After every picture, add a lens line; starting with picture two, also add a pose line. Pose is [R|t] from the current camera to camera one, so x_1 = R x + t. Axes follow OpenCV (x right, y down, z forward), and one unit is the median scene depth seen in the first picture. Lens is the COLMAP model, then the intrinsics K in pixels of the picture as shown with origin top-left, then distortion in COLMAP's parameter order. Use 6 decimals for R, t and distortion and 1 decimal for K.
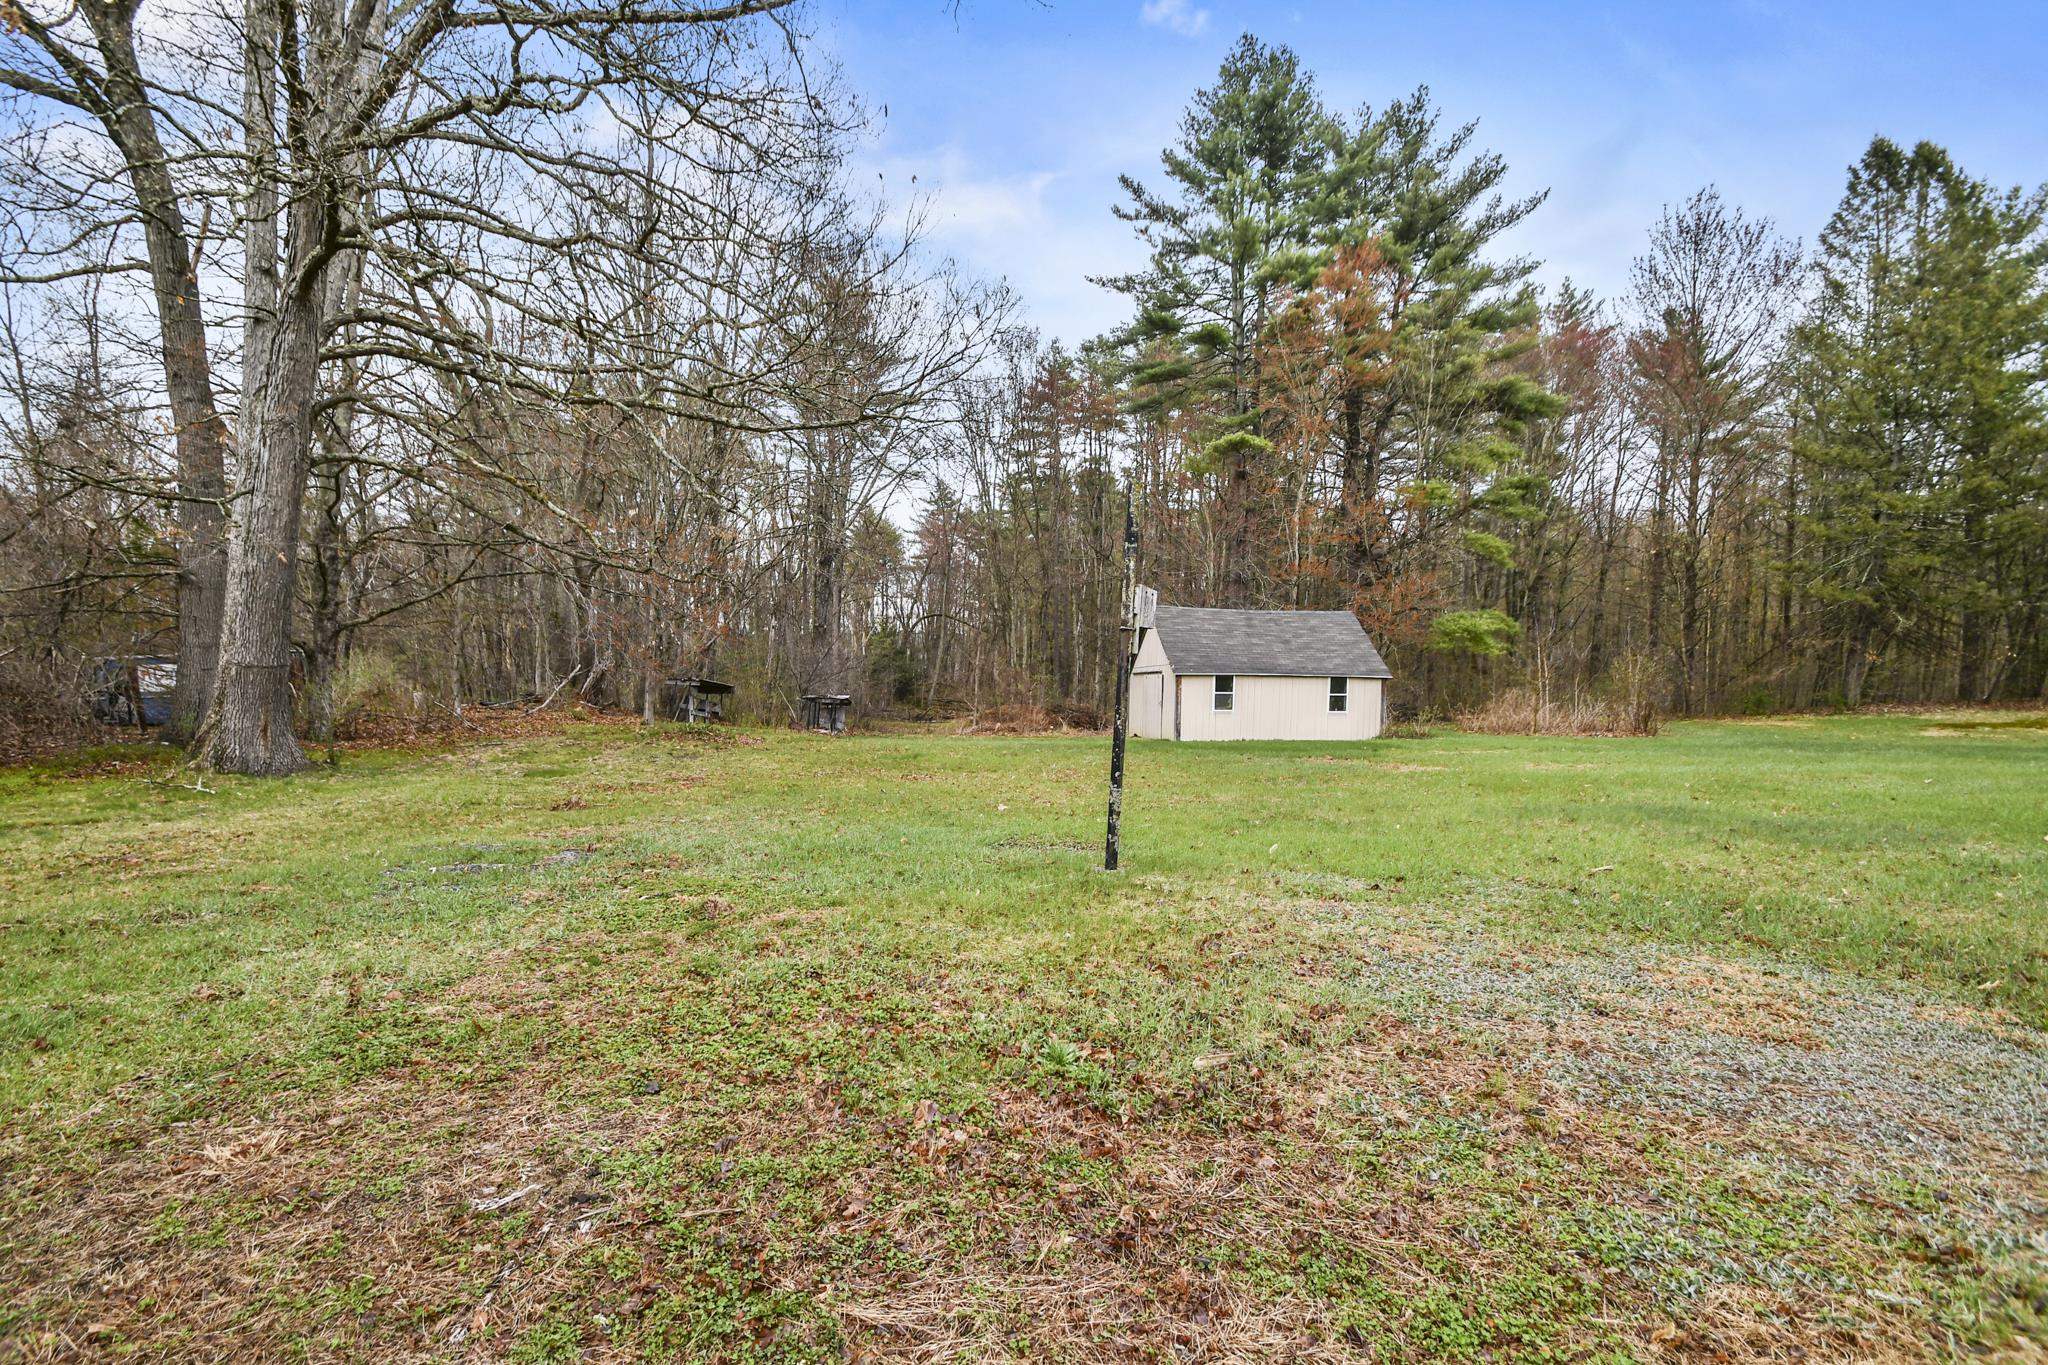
lens RADIAL K [[918.4, 0, 1023.6], [0, 918.4, 696.3], [0, 0, 1]] dist [0.002059, -0.004910]
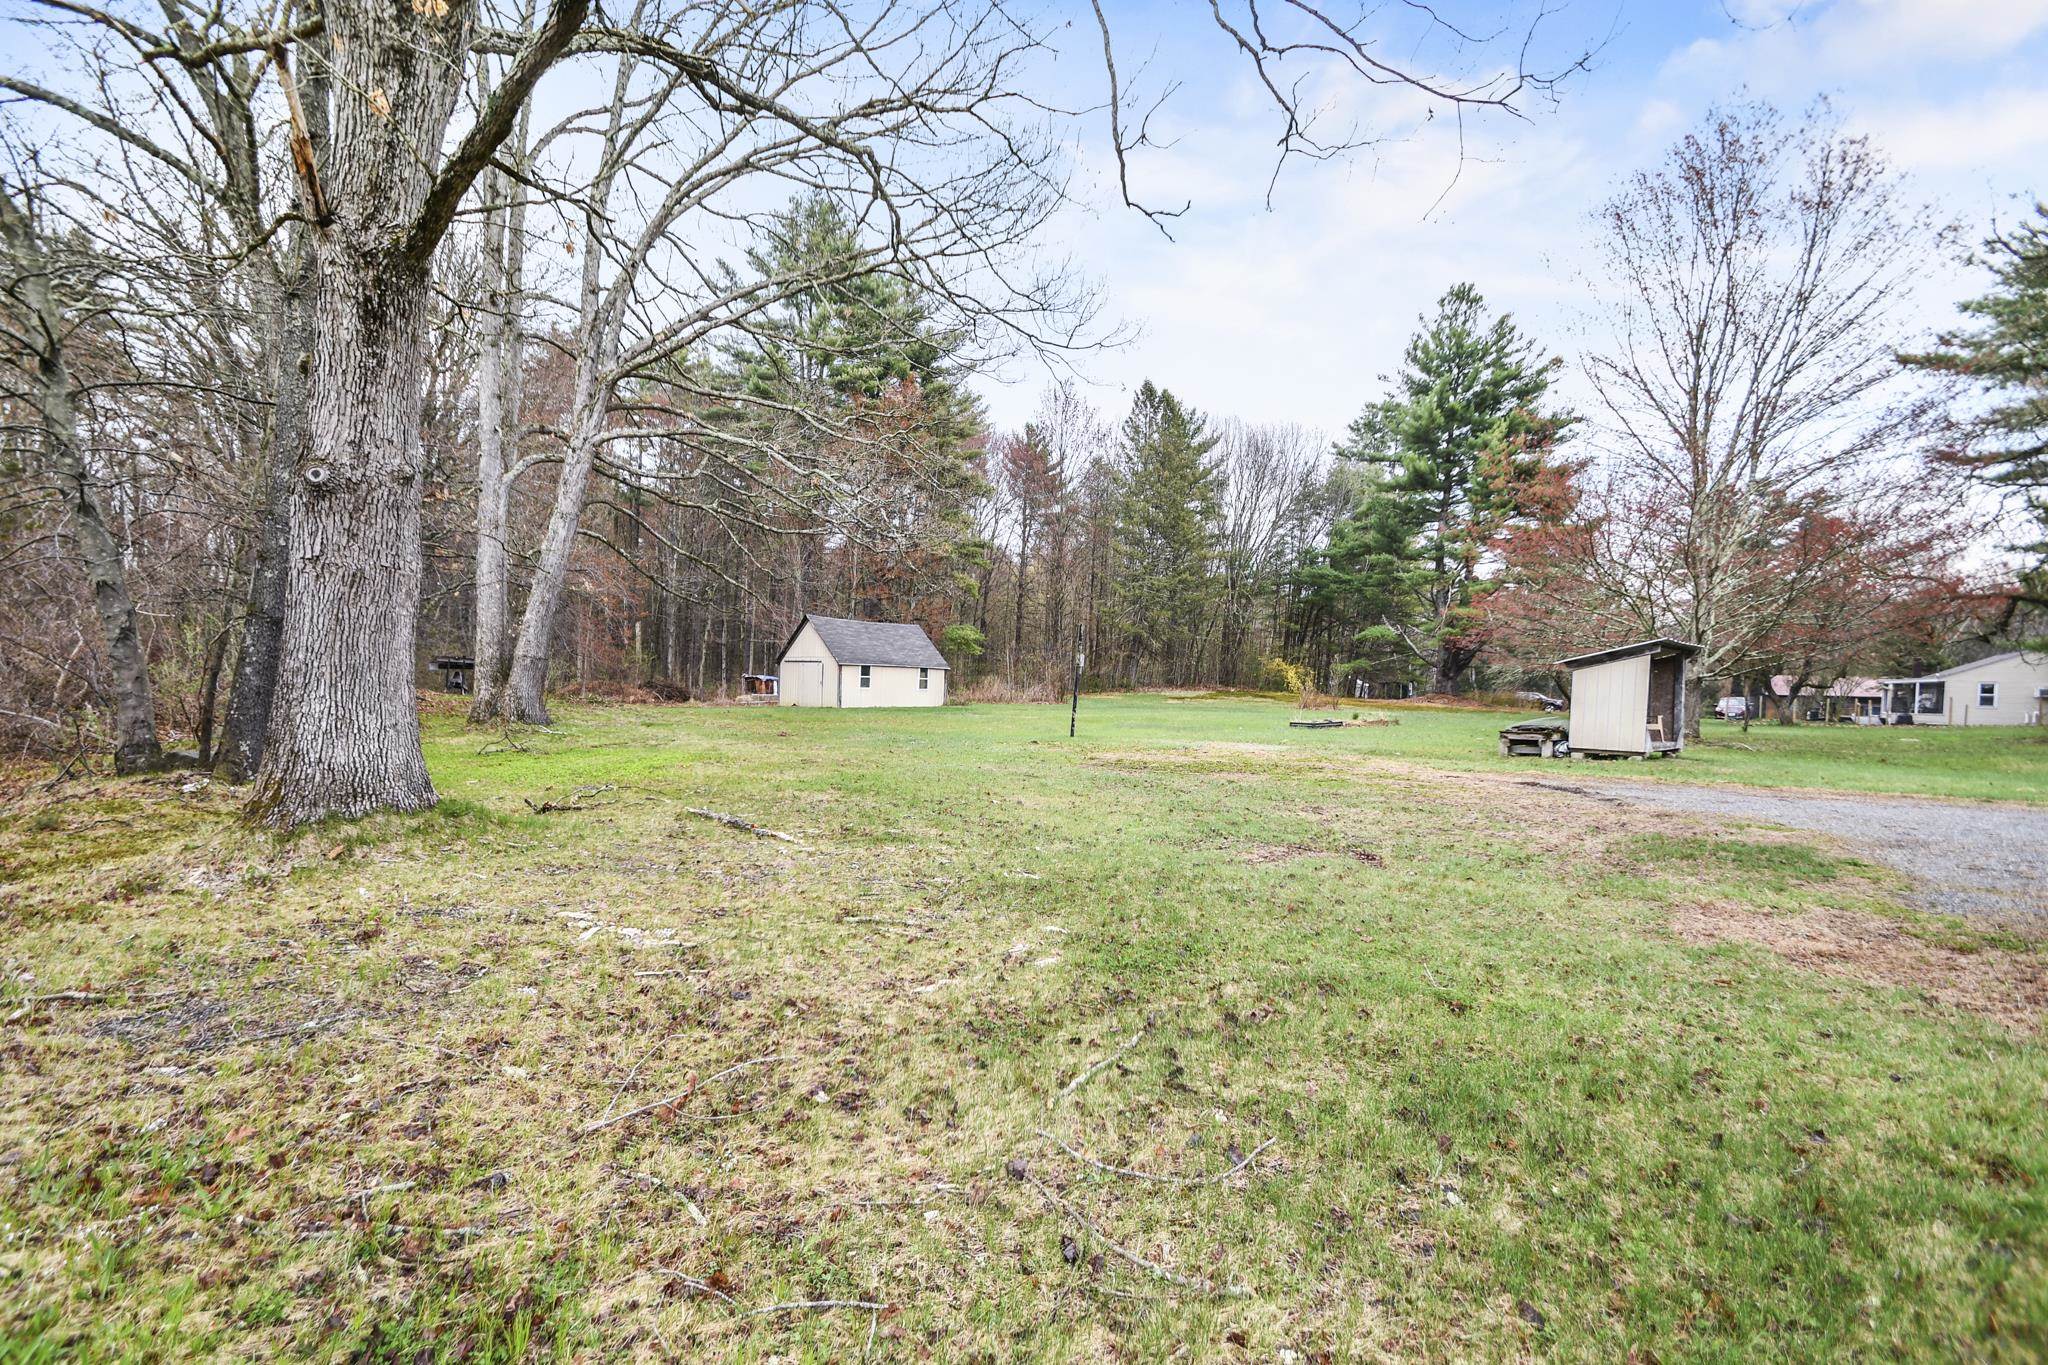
lens RADIAL K [[918.4, 0, 1026.9], [0, 918.4, 693.3], [0, 0, 1]] dist [0.002059, -0.004910]
pose [[0.769390, 0.004890, 0.638761, -0.546425], [-0.021346, 0.999609, 0.018060, -0.009090], [-0.638423, -0.027530, 0.769194, -0.363711]]
